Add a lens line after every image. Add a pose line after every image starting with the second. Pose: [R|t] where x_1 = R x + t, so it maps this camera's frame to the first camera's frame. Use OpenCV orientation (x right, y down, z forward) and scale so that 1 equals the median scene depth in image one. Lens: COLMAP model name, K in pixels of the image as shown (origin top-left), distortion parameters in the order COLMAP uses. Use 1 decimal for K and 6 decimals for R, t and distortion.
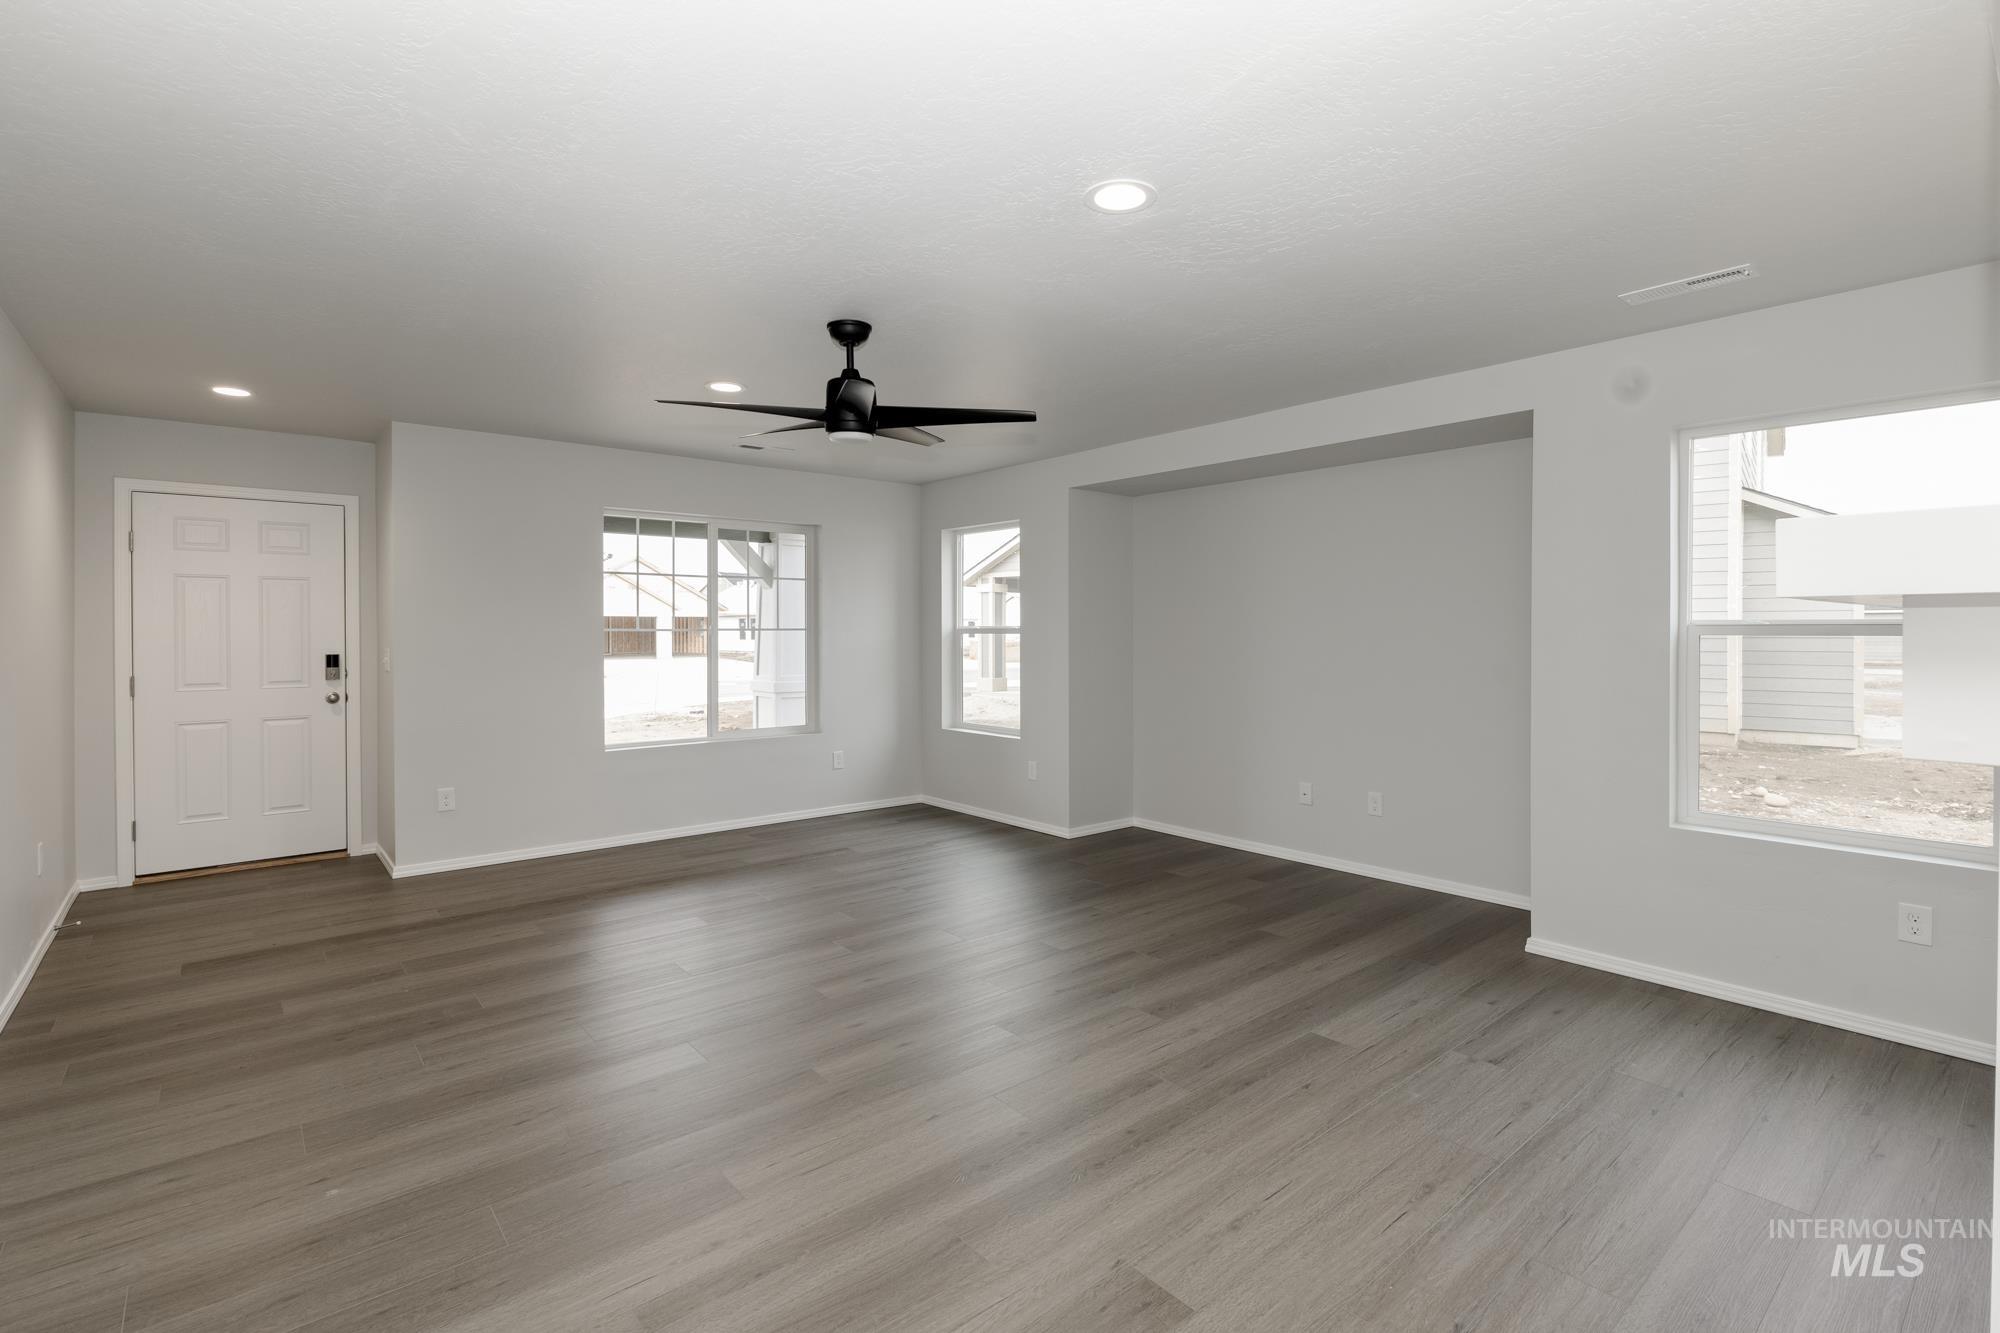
lens RADIAL K [[899.7, 0, 1006.0], [0, 899.7, 631.7], [0, 0, 1]] dist [-0.000155, -0.000405]
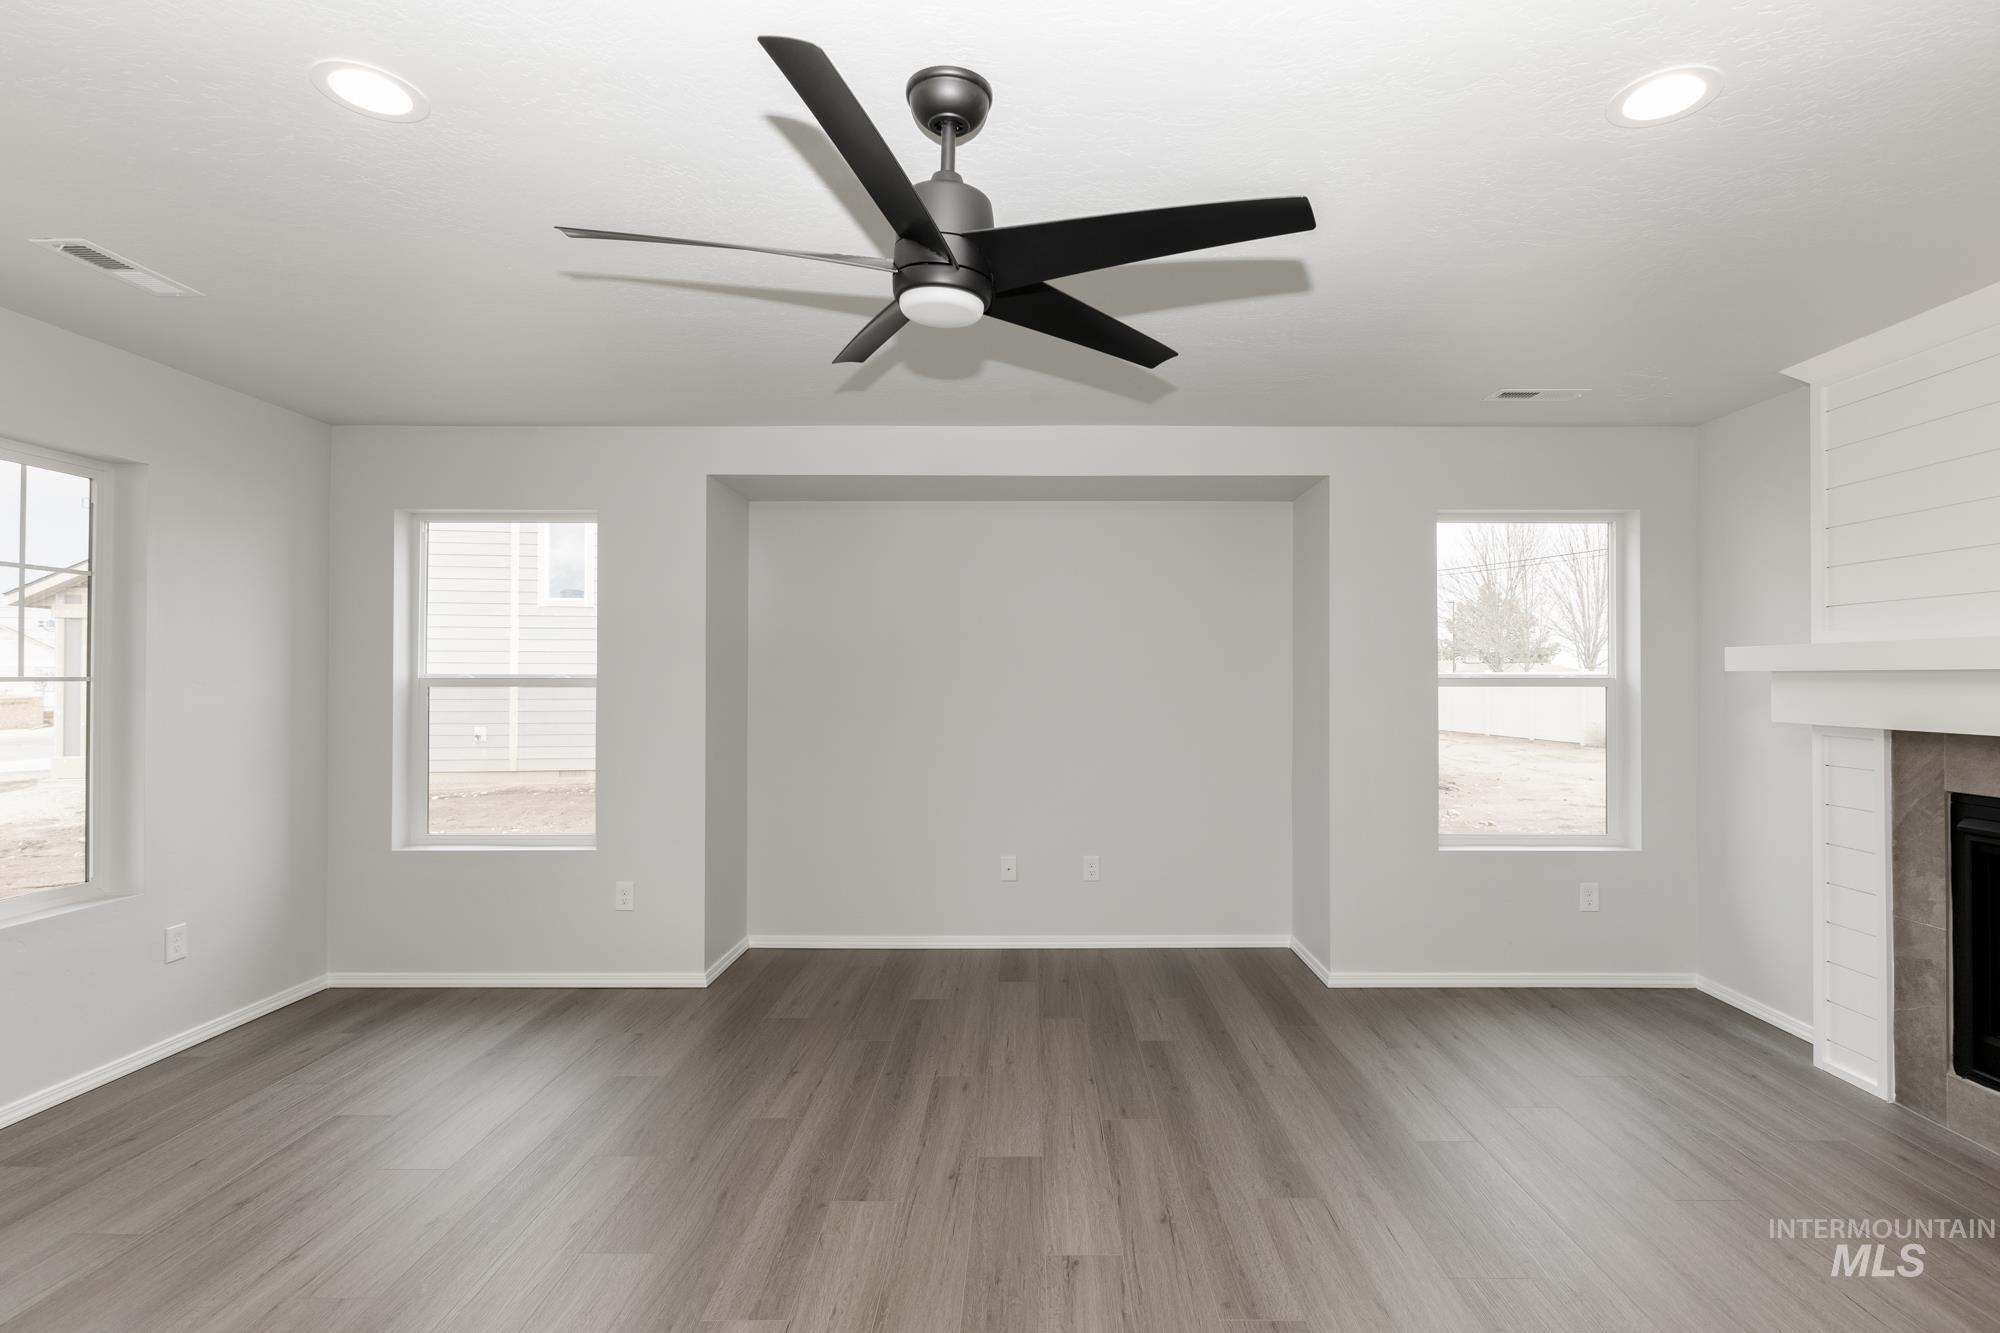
lens RADIAL K [[928.9, 0, 1024.5], [0, 928.9, 667.0], [0, 0, 1]] dist [-0.001374, -0.000768]
pose [[0.652540, 0.012392, 0.757653, -0.460783], [0.000018, 0.999866, -0.016369, -0.001503], [-0.757754, 0.010695, 0.652452, 0.532906]]
